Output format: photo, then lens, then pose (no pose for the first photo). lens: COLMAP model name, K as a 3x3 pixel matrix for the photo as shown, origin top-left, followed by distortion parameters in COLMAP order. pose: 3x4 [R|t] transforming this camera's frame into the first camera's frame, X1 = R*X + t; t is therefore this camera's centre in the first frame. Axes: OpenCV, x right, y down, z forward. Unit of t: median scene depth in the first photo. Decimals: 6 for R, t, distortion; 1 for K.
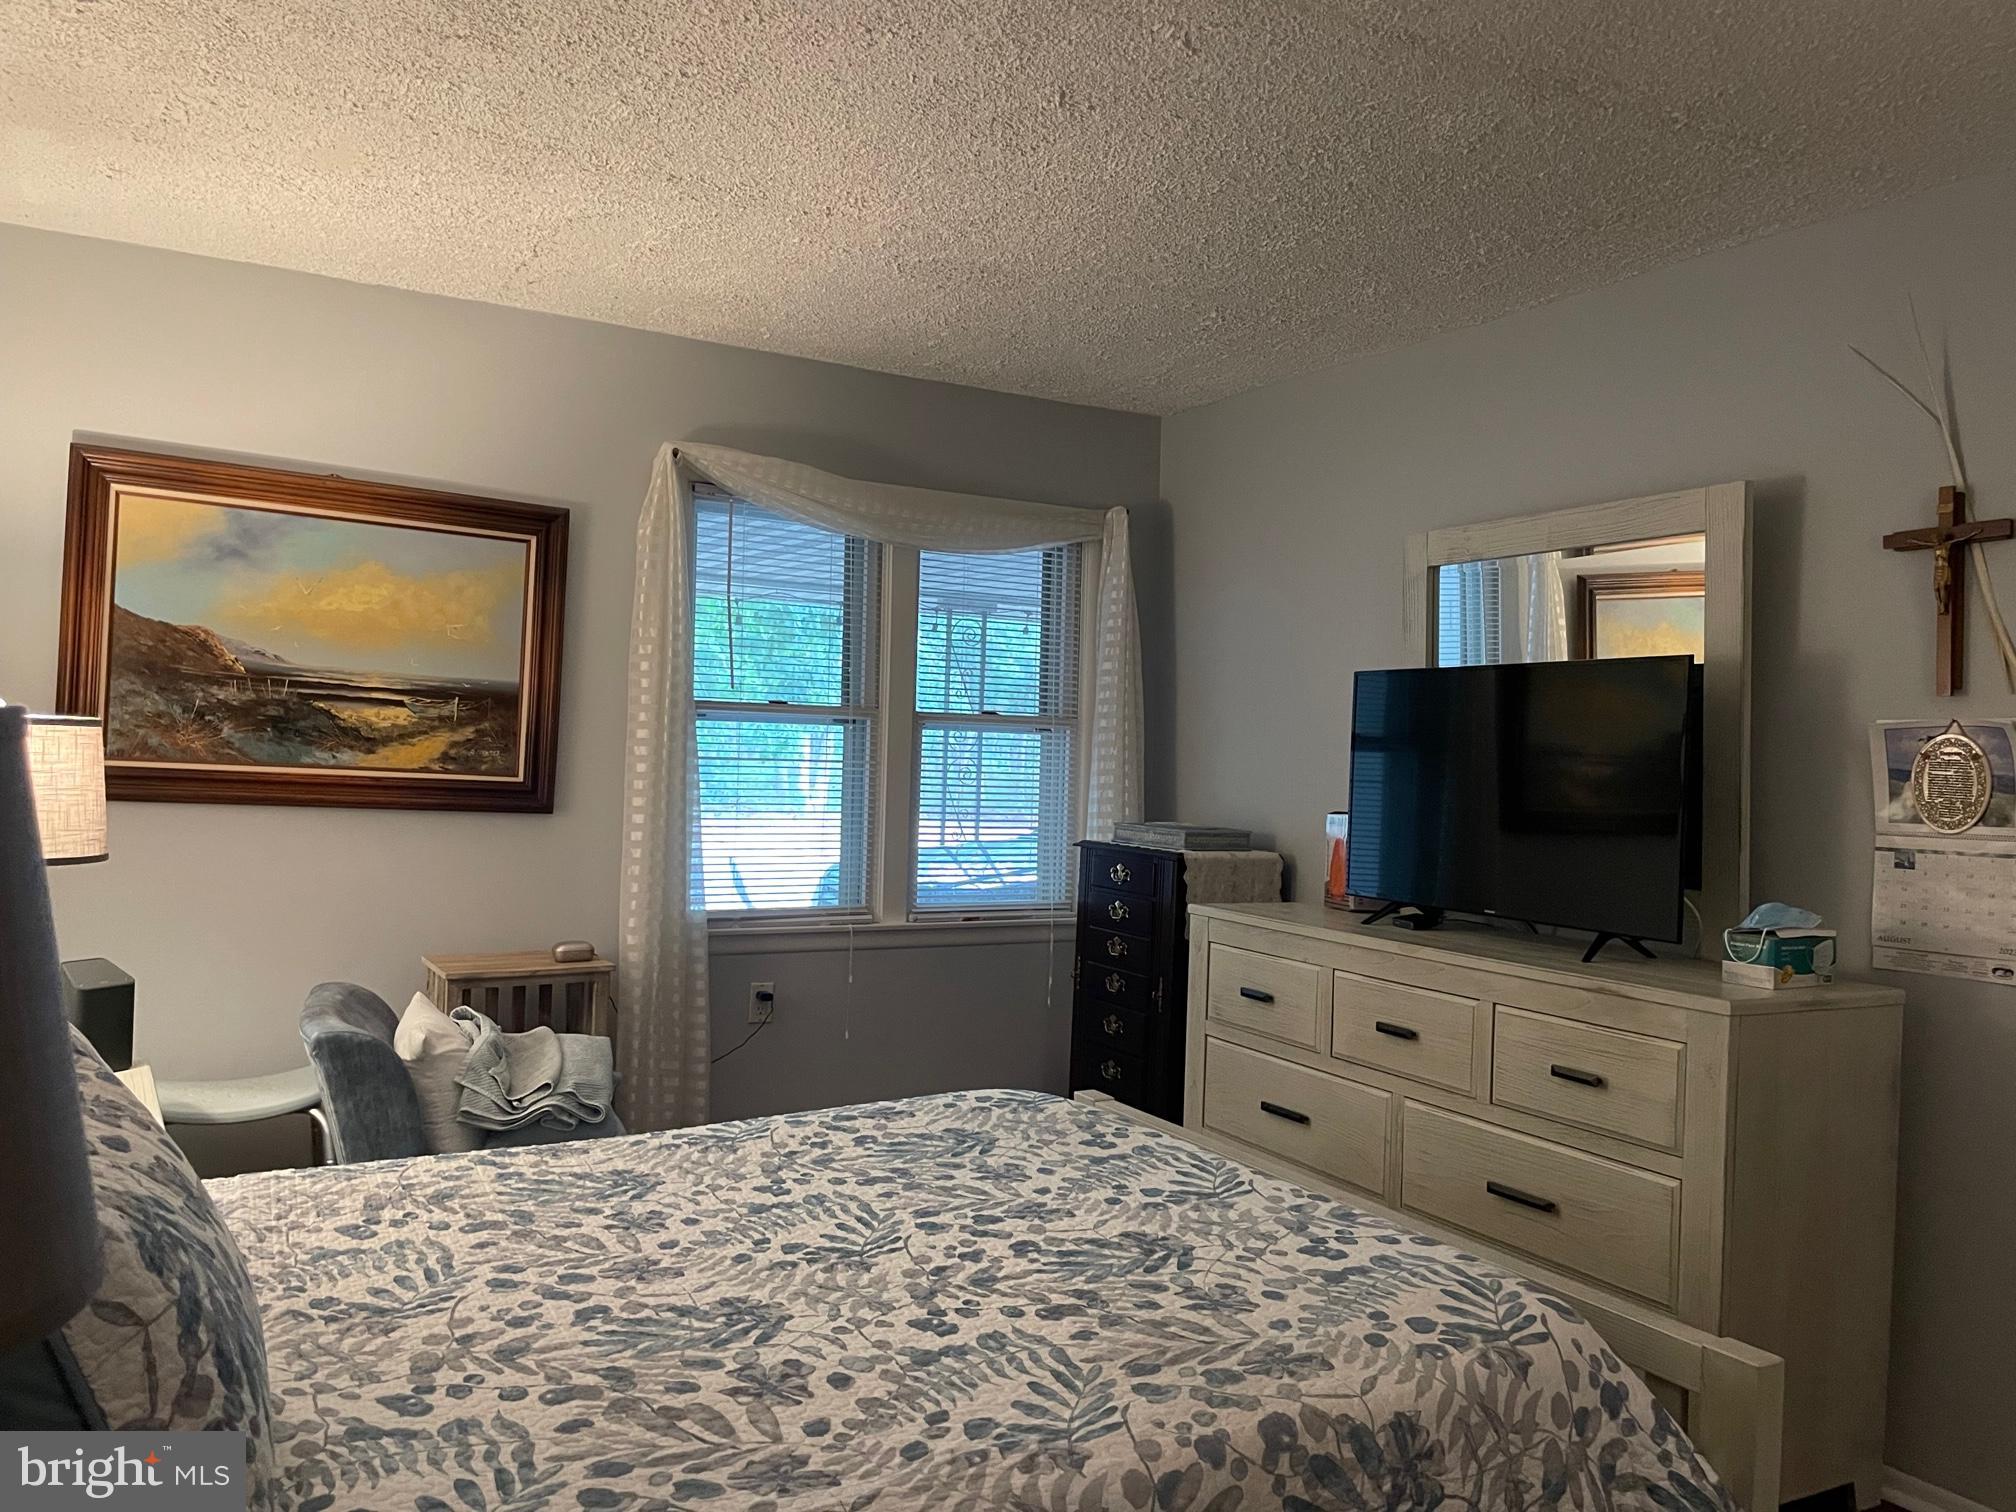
lens RADIAL K [[1532.2, 0, 1015.6], [0, 1532.2, 762.4], [0, 0, 1]] dist [0.102765, -0.142044]
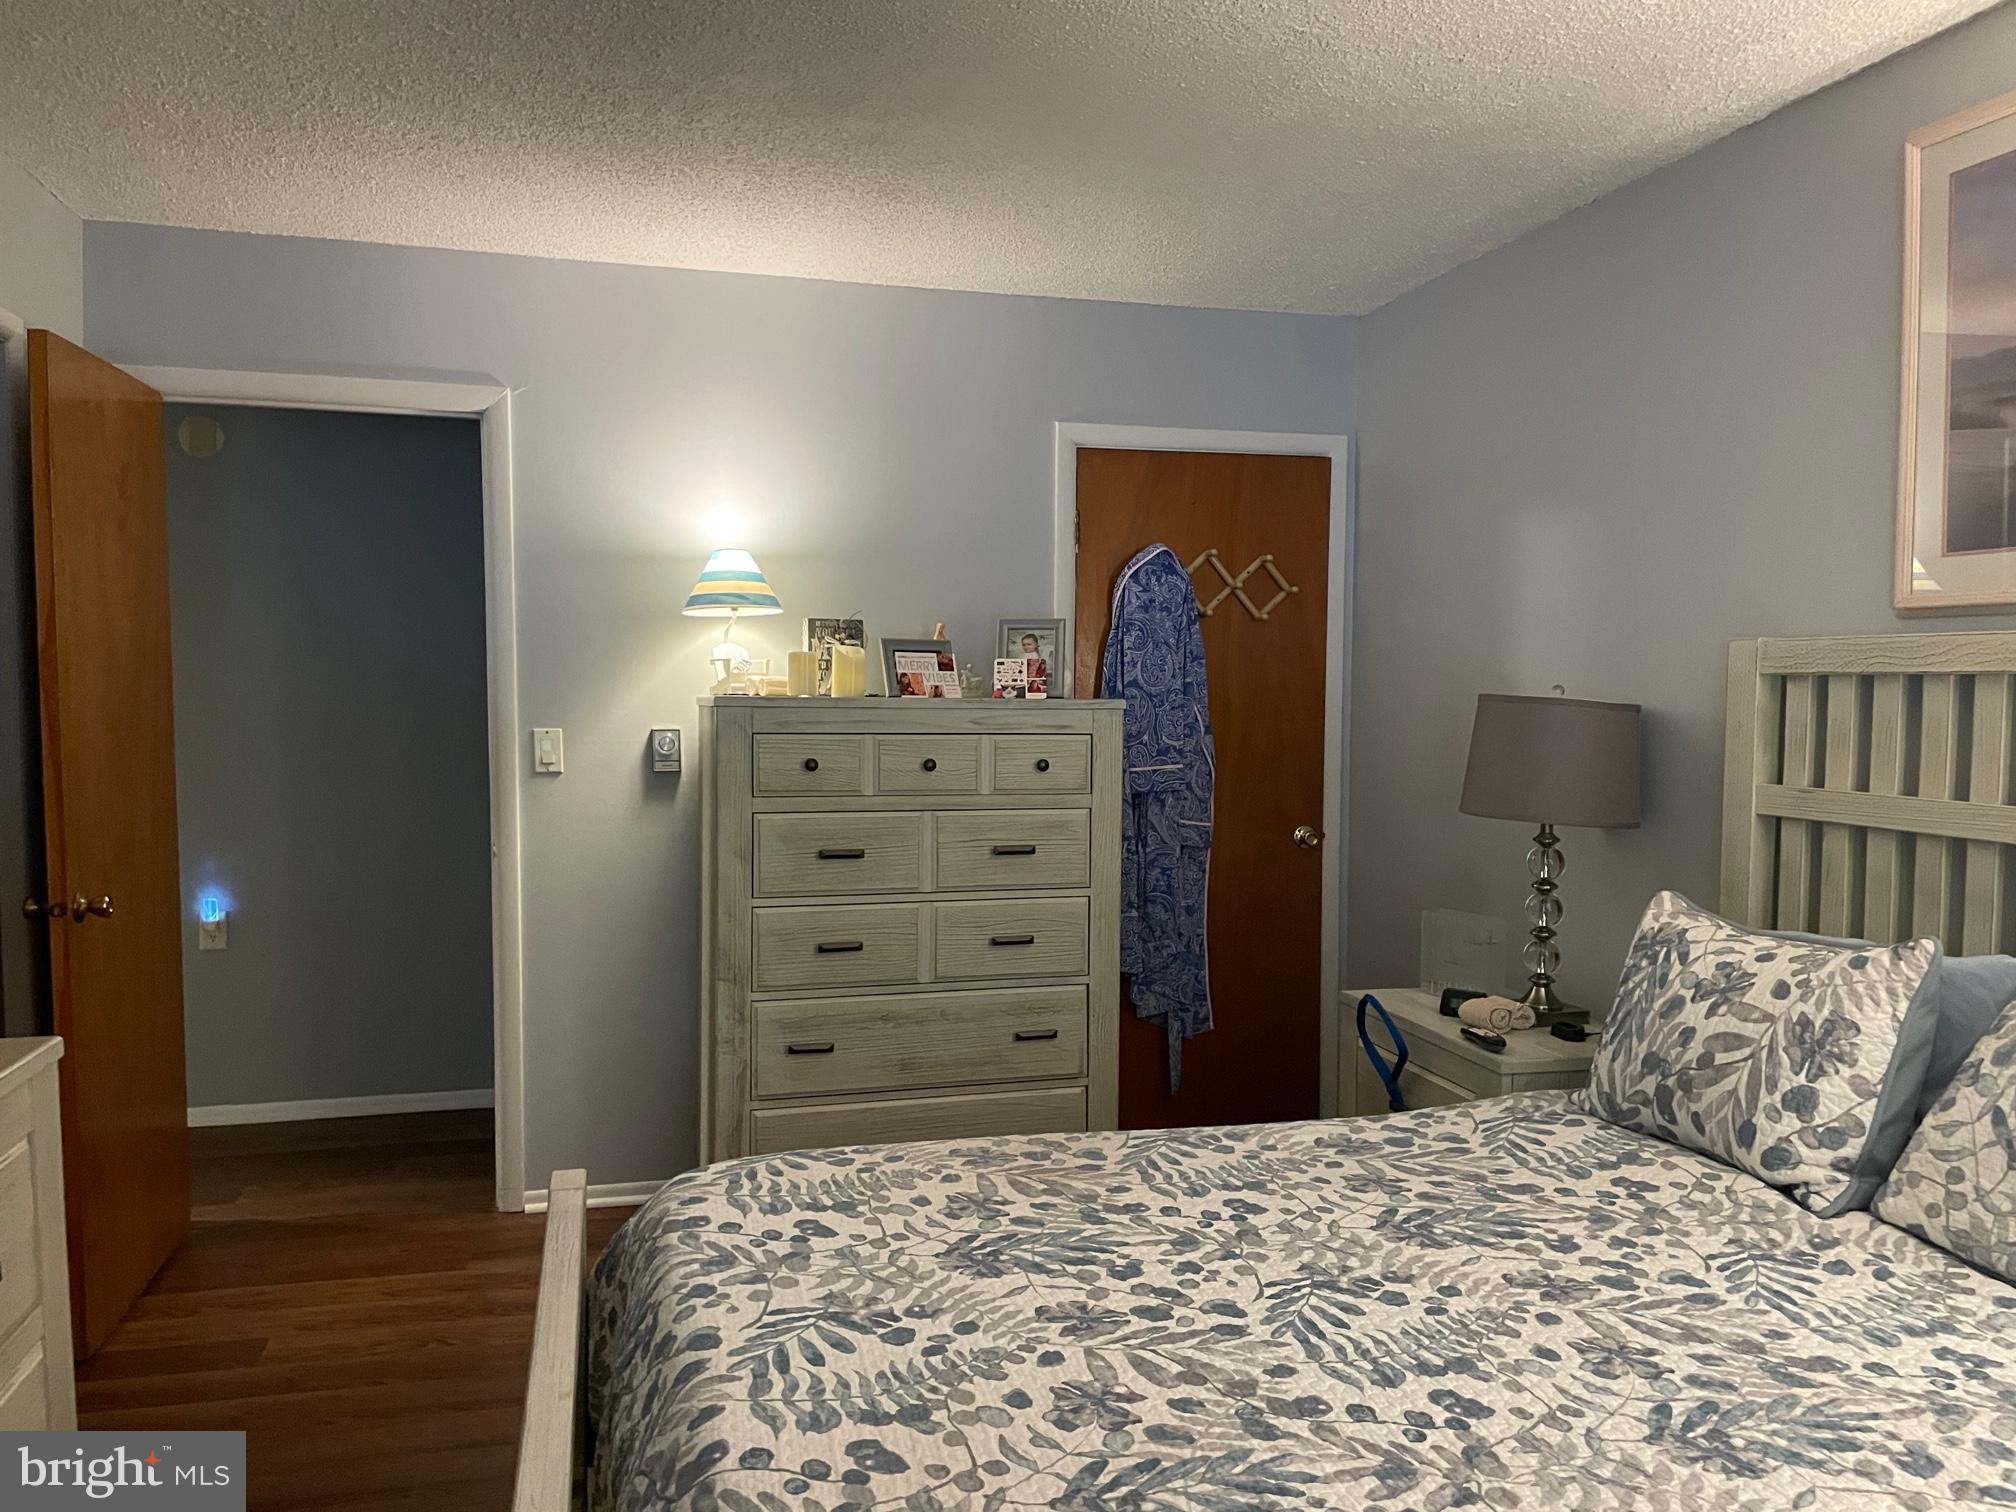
lens RADIAL K [[1532.2, 0, 1015.6], [0, 1532.2, 762.4], [0, 0, 1]] dist [0.102765, -0.142044]
pose [[-0.965215, -0.051364, 0.256364, -0.130054], [-0.032583, 0.996500, 0.076979, -0.037749], [-0.259421, 0.065948, -0.963510, 1.656646]]
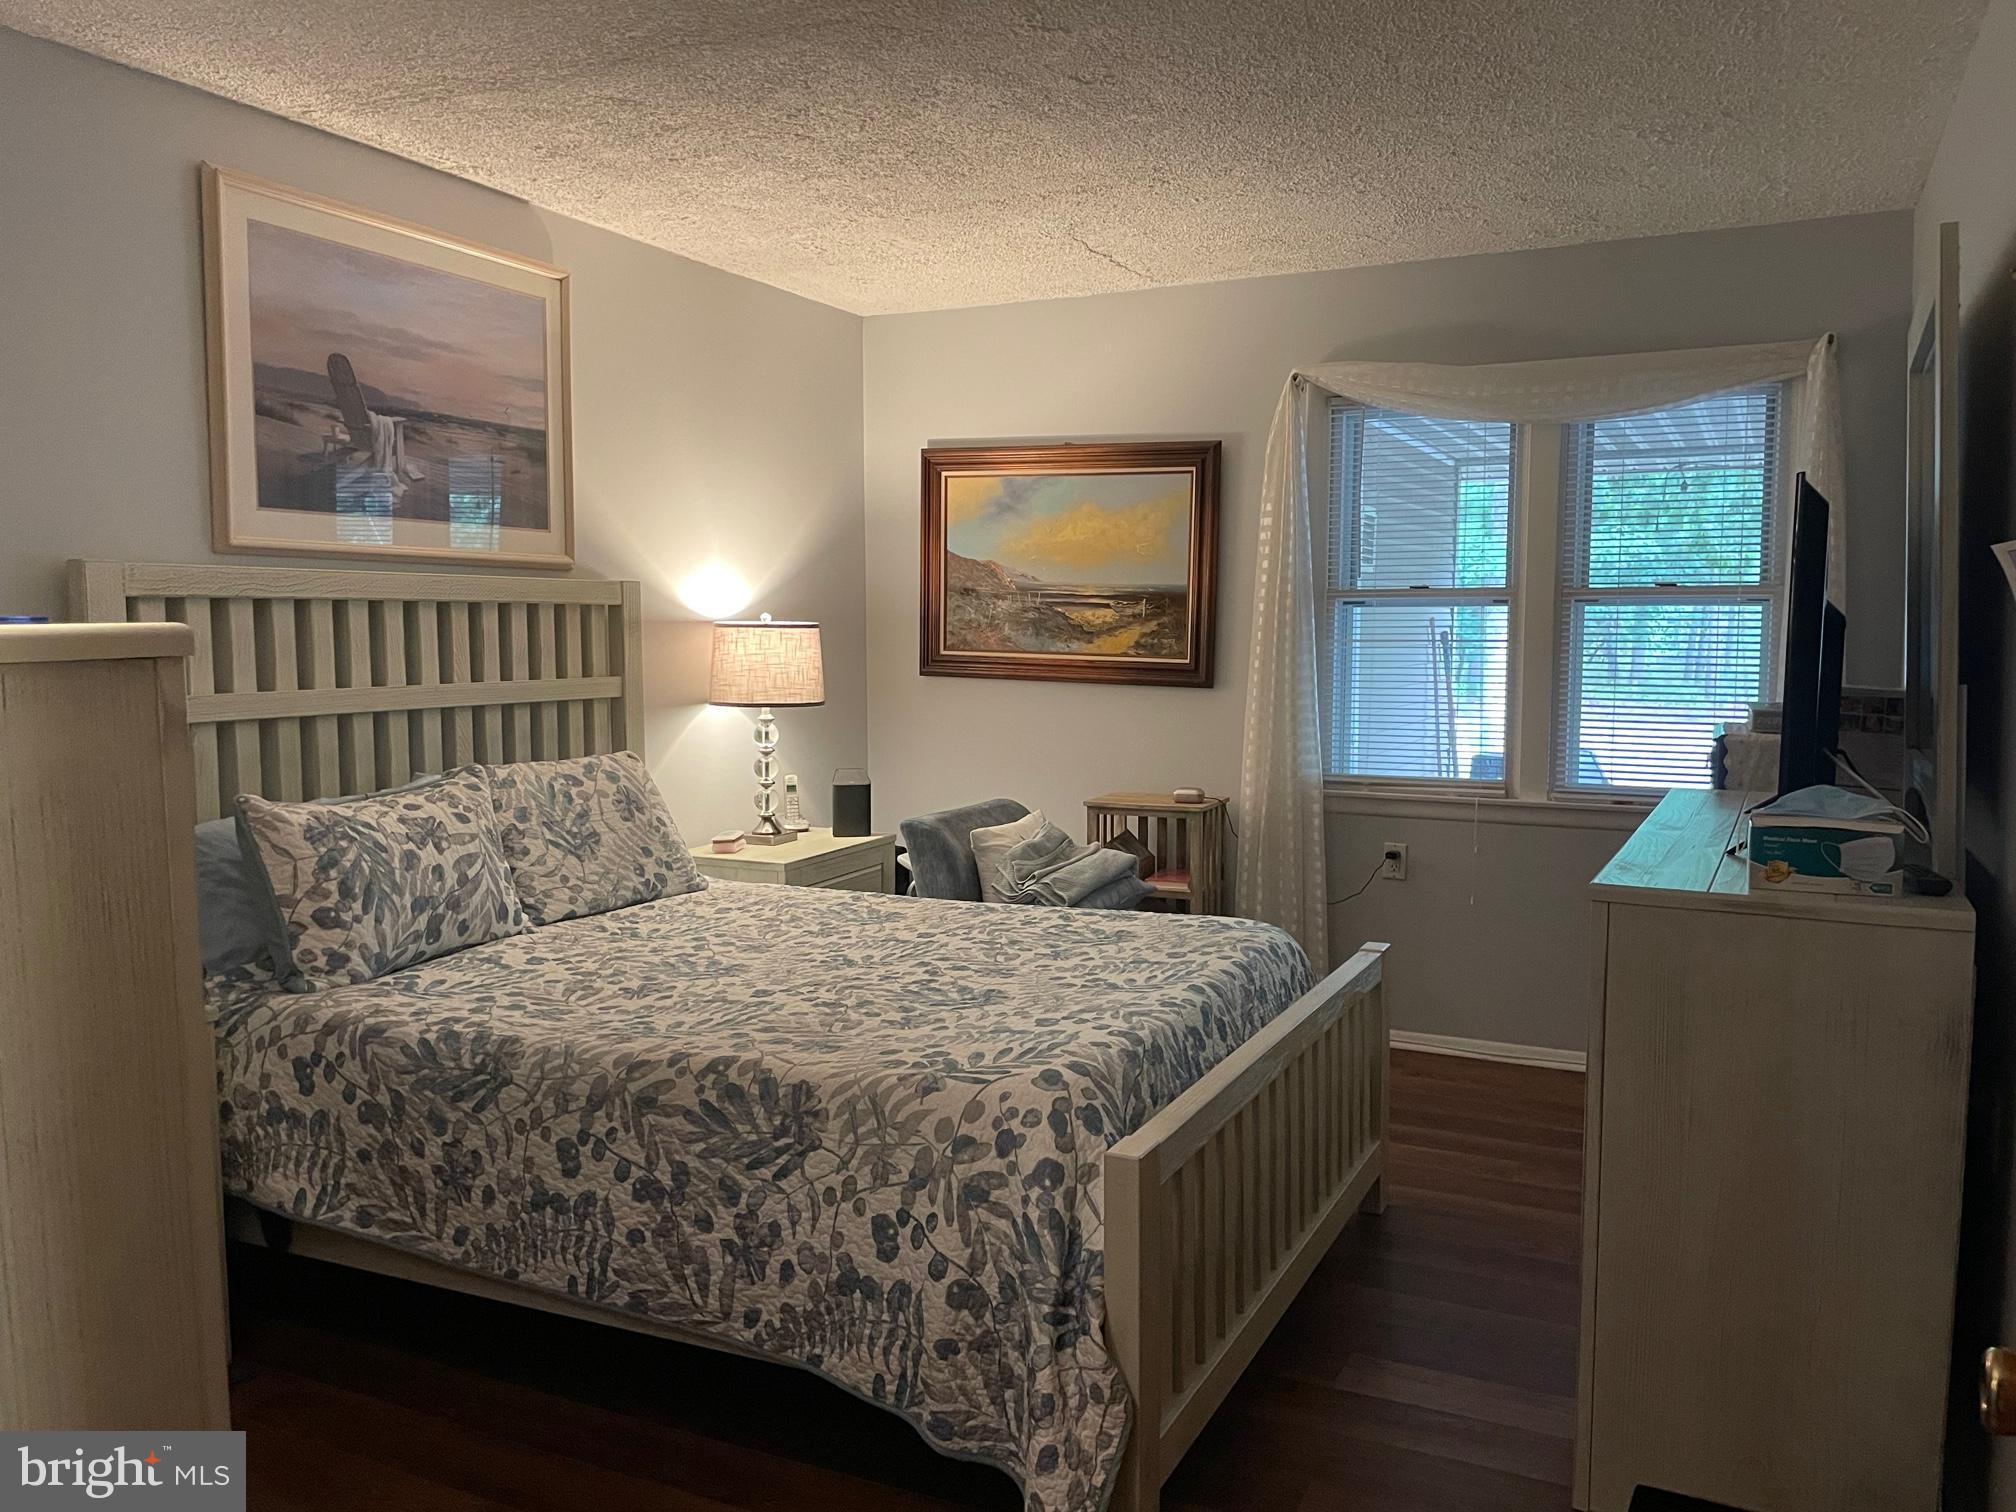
lens RADIAL K [[1532.2, 0, 1015.6], [0, 1532.2, 762.4], [0, 0, 1]] dist [0.102765, -0.142044]
pose [[0.564893, 0.039761, -0.824206, 1.054799], [0.009625, 0.998453, 0.054763, 0.038694], [0.825108, -0.038869, 0.563636, 0.269250]]
